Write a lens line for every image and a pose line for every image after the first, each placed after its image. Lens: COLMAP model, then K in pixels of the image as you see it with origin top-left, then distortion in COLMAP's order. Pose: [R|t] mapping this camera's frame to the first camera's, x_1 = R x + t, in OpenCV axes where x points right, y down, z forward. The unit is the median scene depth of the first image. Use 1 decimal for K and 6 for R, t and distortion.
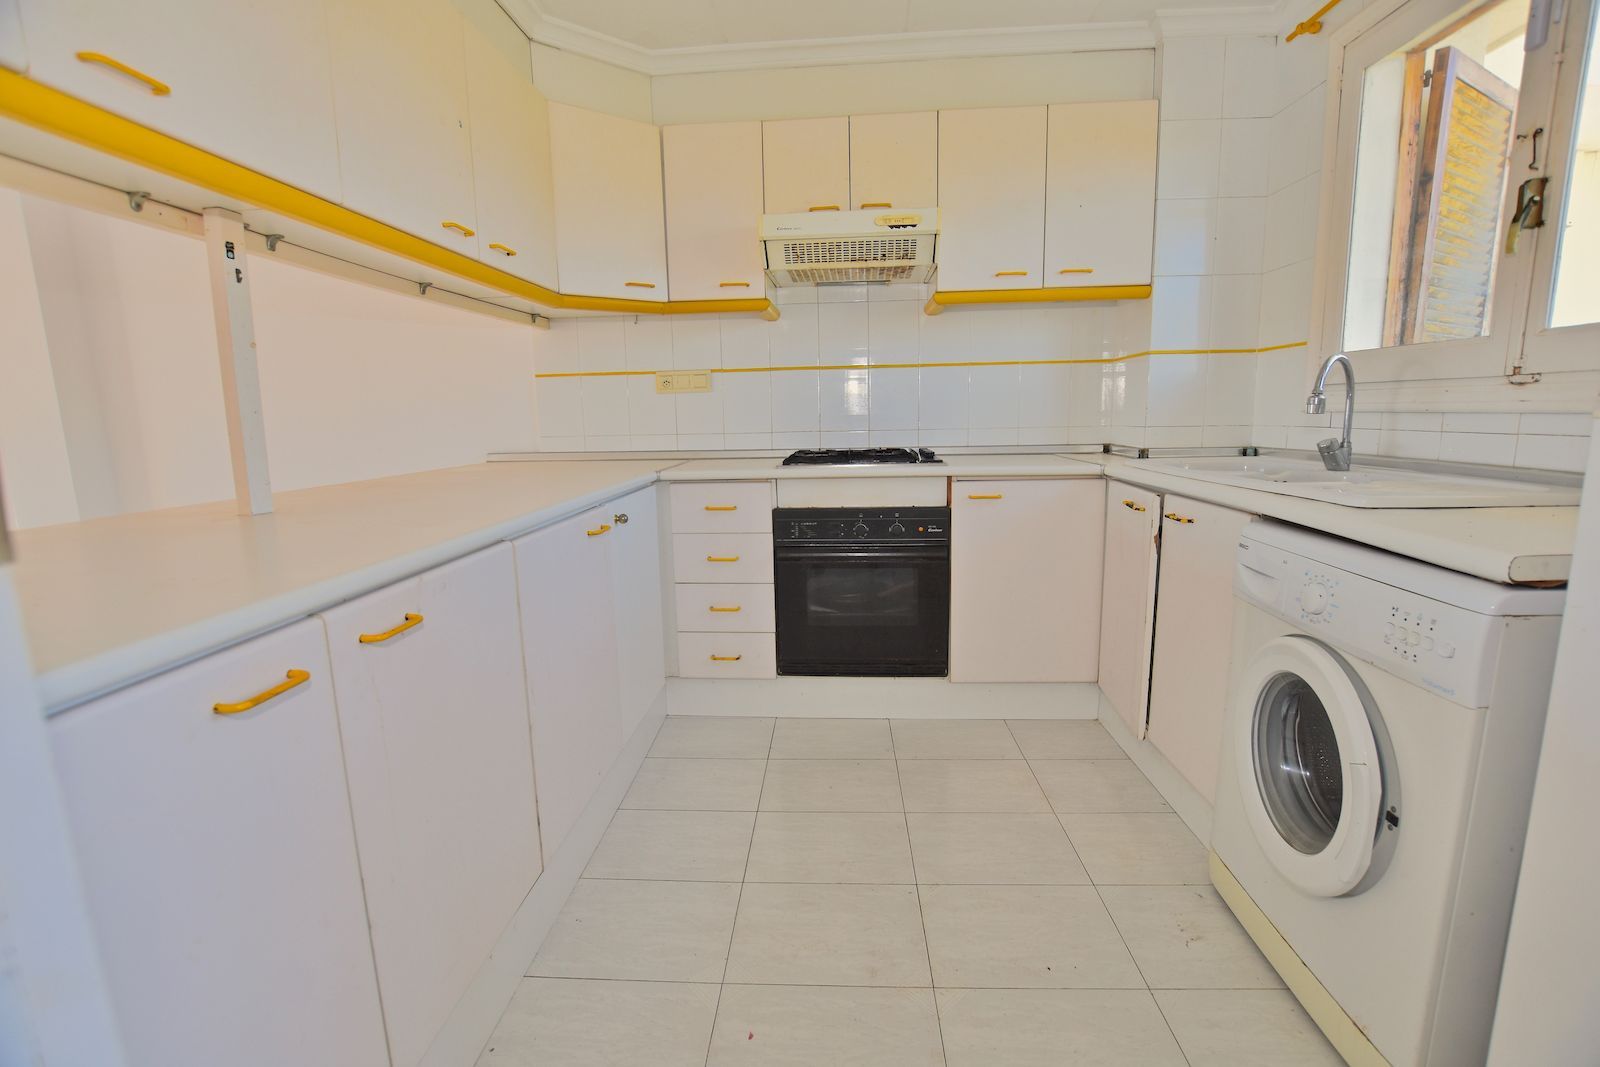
lens RADIAL K [[705.7, 0, 800.0], [0, 705.7, 533.5], [0, 0, 1]] dist [-0.031547, 0.003892]
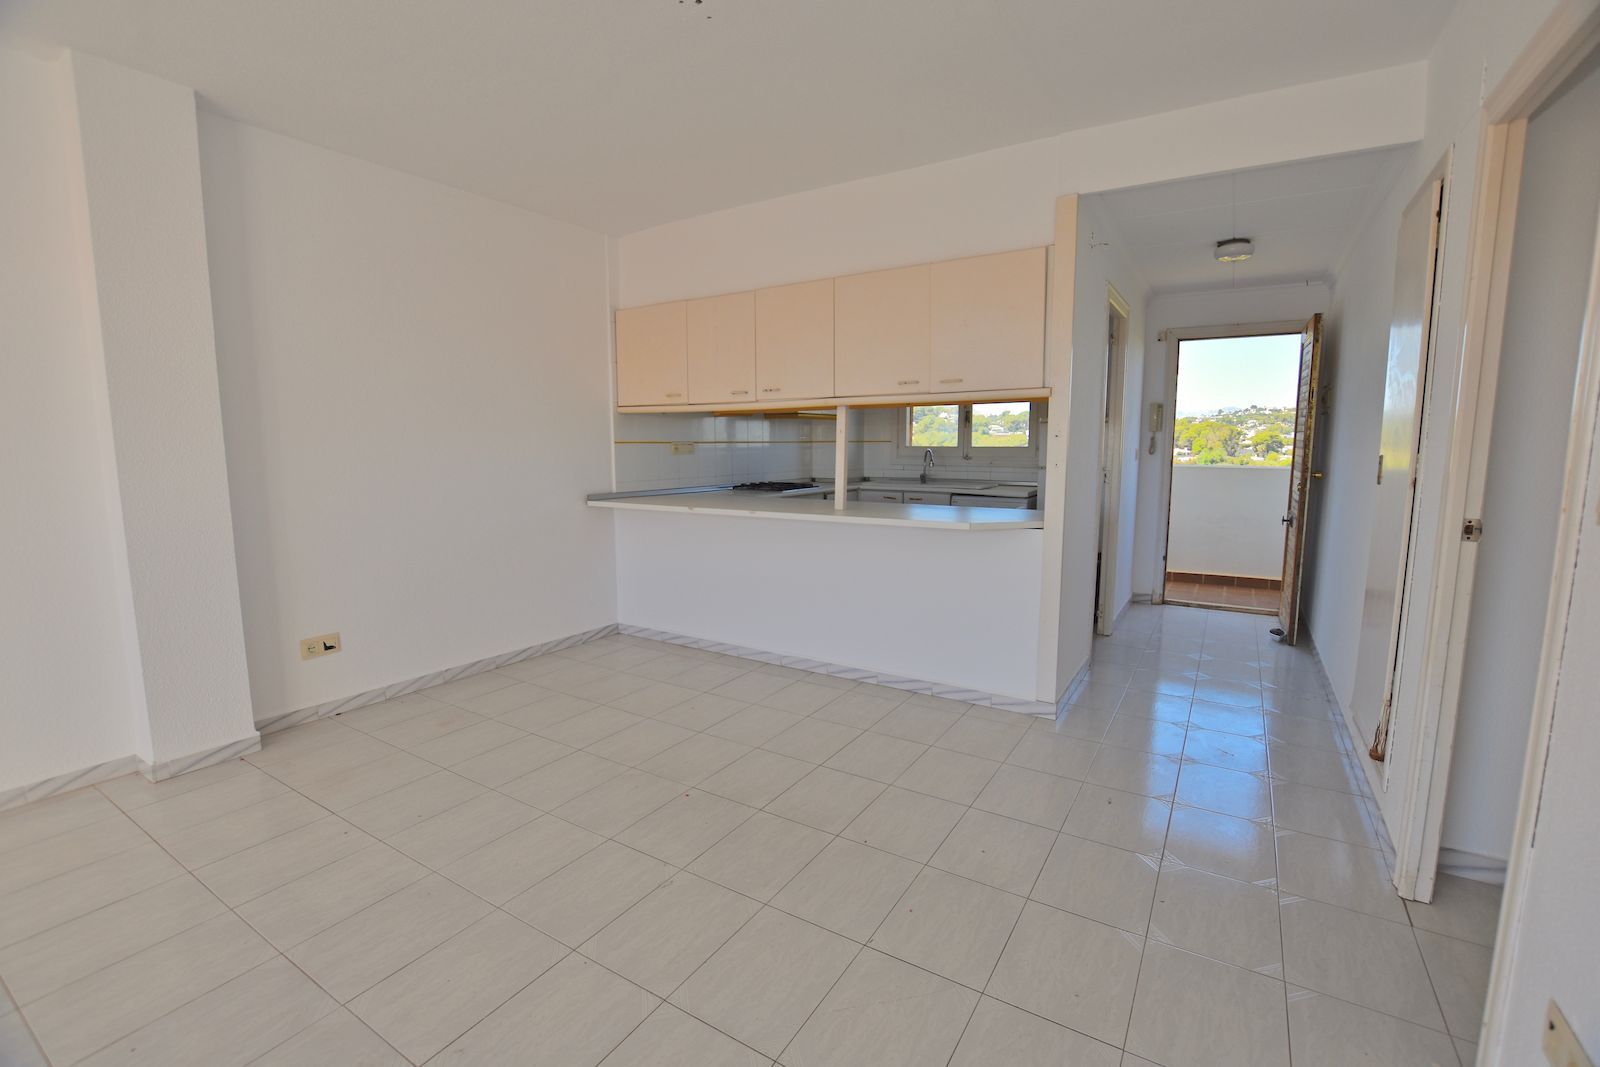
lens RADIAL K [[705.7, 0, 800.0], [0, 705.7, 533.5], [0, 0, 1]] dist [-0.031547, 0.003892]
pose [[0.475323, -0.092157, 0.874971, -2.513762], [0.137623, 0.990045, 0.029514, -0.030722], [-0.868981, 0.106388, 0.483274, -0.105355]]
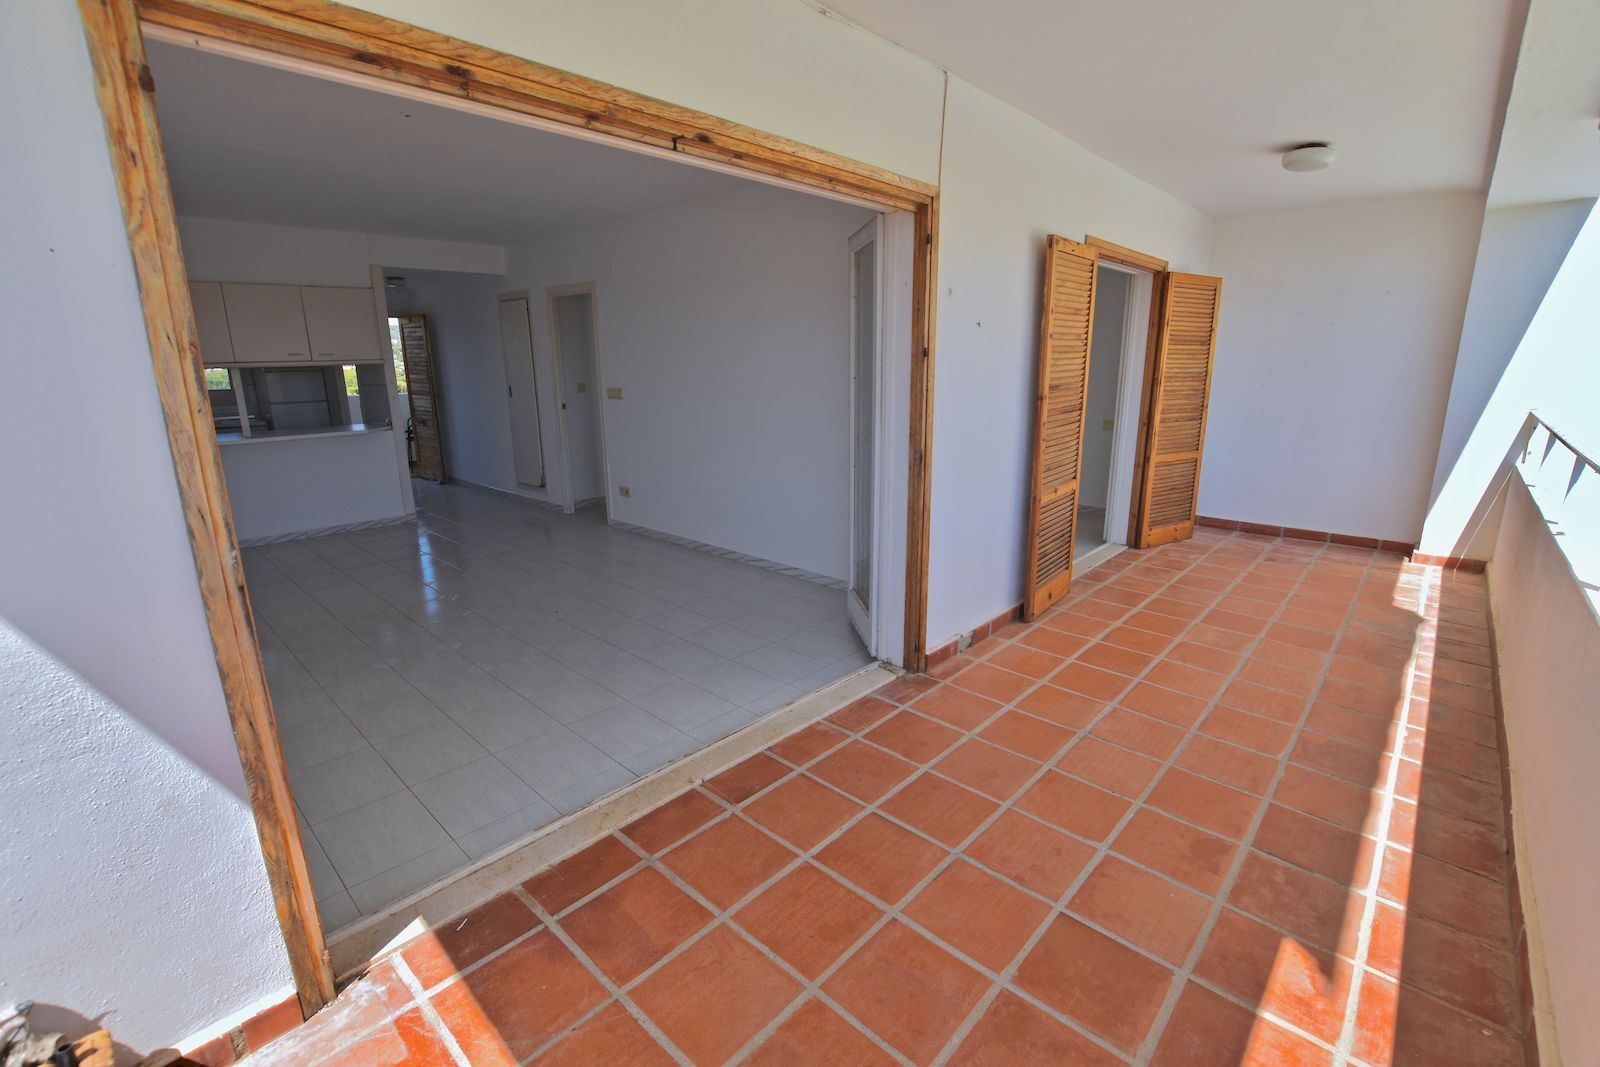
lens RADIAL K [[705.7, 0, 800.0], [0, 705.7, 533.5], [0, 0, 1]] dist [-0.031547, 0.003892]
pose [[-0.764132, -0.125240, 0.632785, -4.544660], [0.135234, 0.928069, 0.346985, -0.362758], [-0.630725, 0.350716, -0.692231, 1.525748]]
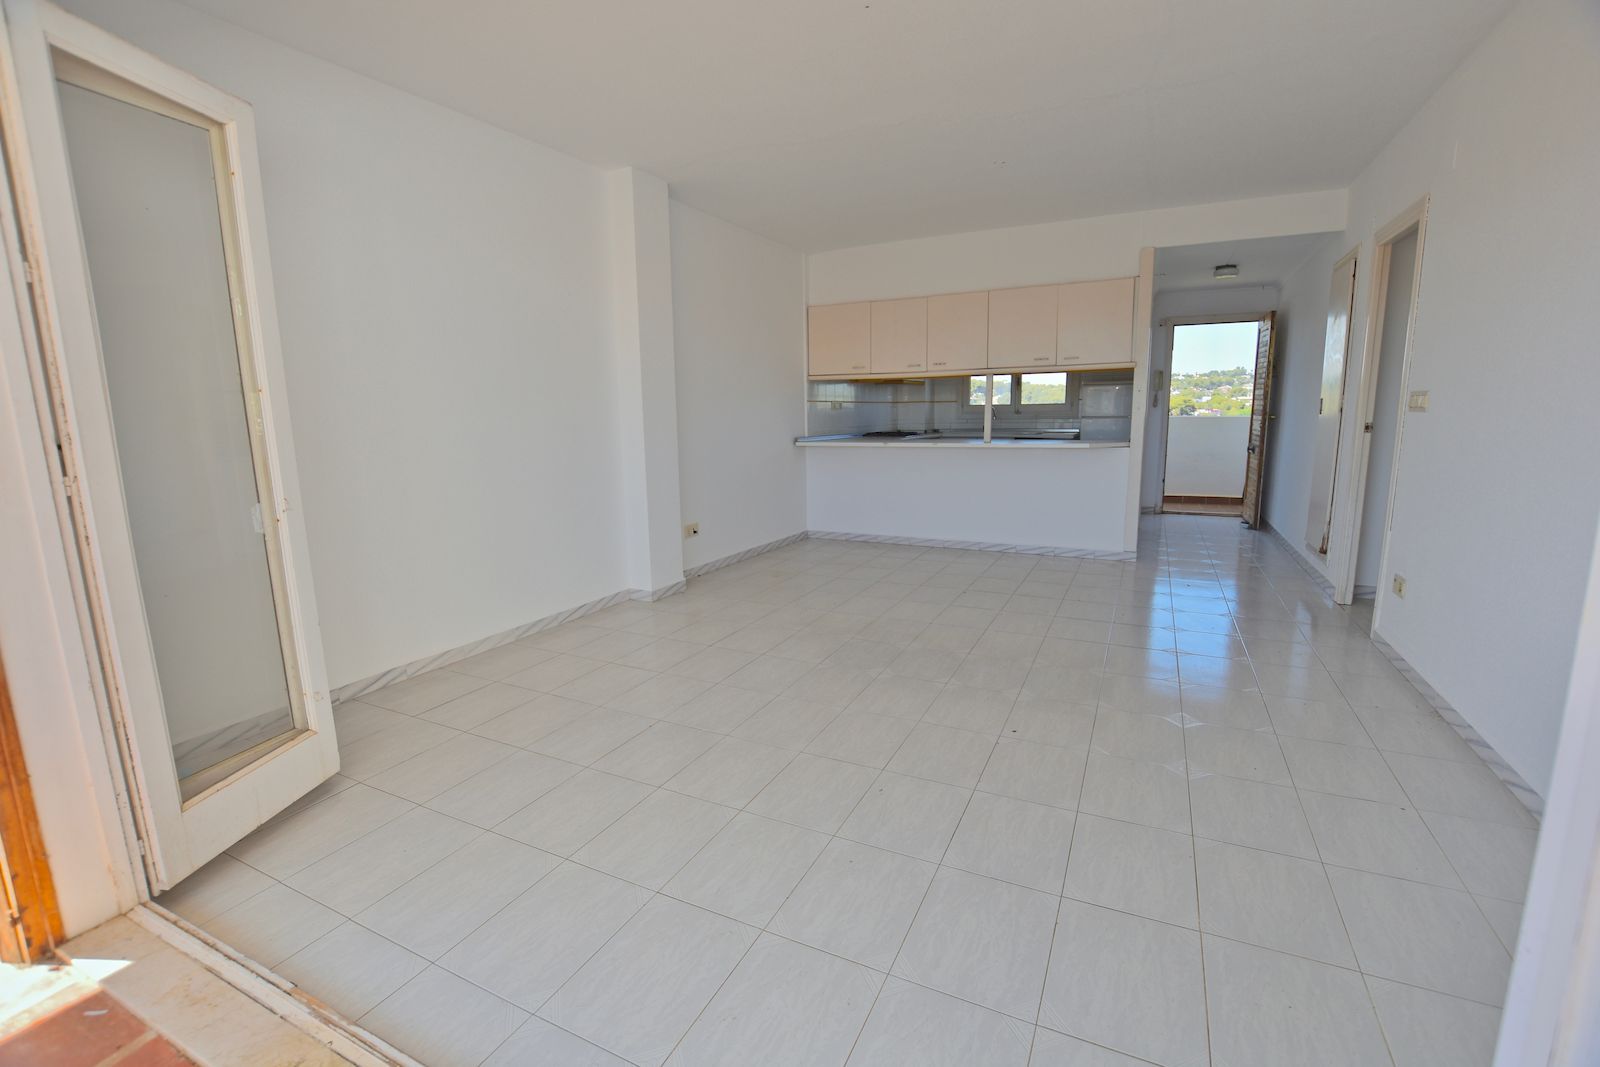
lens RADIAL K [[705.7, 0, 800.0], [0, 705.7, 533.5], [0, 0, 1]] dist [-0.031547, 0.003892]
pose [[0.389734, -0.140811, 0.910099, -3.922760], [0.160836, 0.983461, 0.083286, -0.016077], [-0.906774, 0.113918, 0.405936, 0.311286]]
